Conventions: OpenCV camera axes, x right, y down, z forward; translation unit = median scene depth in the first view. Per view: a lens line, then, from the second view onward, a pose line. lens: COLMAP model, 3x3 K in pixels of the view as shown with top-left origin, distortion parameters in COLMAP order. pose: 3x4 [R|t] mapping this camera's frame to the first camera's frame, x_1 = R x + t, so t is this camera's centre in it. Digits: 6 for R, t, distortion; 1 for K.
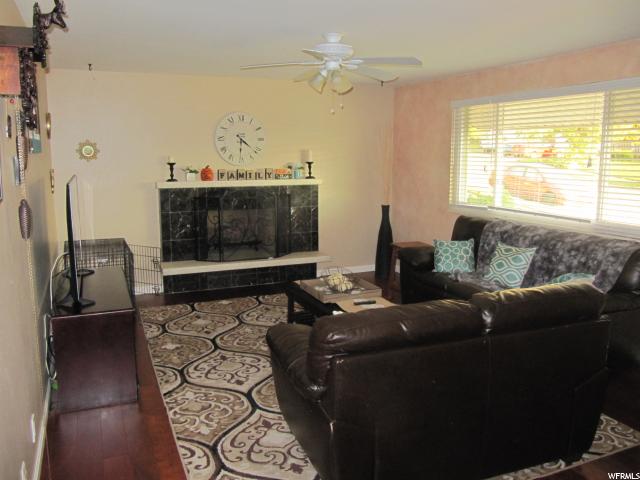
lens RADIAL K [[521.8, 0, 316.4], [0, 521.8, 239.7], [0, 0, 1]] dist [-0.052000, 0.024312]
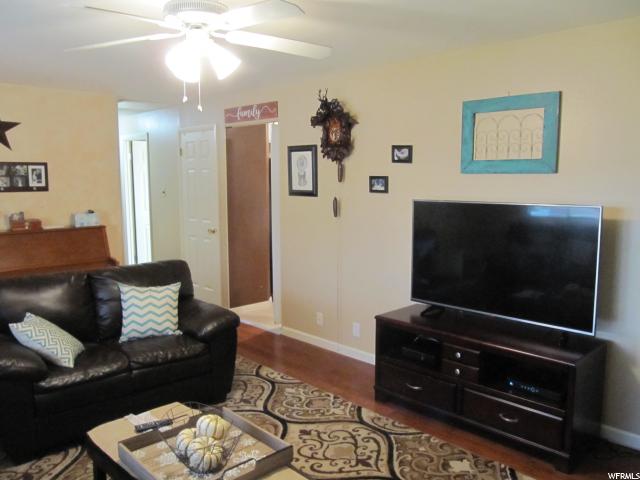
lens RADIAL K [[521.8, 0, 300.7], [0, 521.8, 238.7], [0, 0, 1]] dist [-0.052000, 0.024312]
pose [[-0.946777, 0.041812, -0.319162, 0.079887], [-0.049865, 0.960506, 0.273755, -0.178556], [0.318003, 0.275100, -0.907300, 1.074525]]
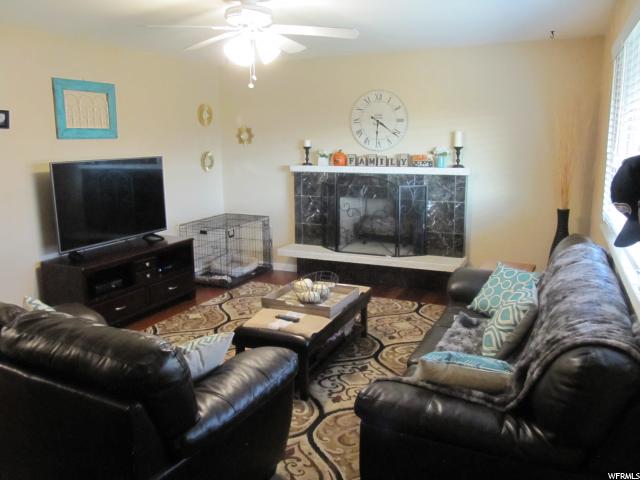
lens RADIAL K [[521.8, 0, 319.3], [0, 521.8, 238.9], [0, 0, 1]] dist [-0.052000, 0.024312]
pose [[0.656588, 0.132458, -0.742527, 0.503062], [-0.112742, 0.990634, 0.077024, -0.050527], [0.745775, 0.033141, 0.665373, 0.343217]]
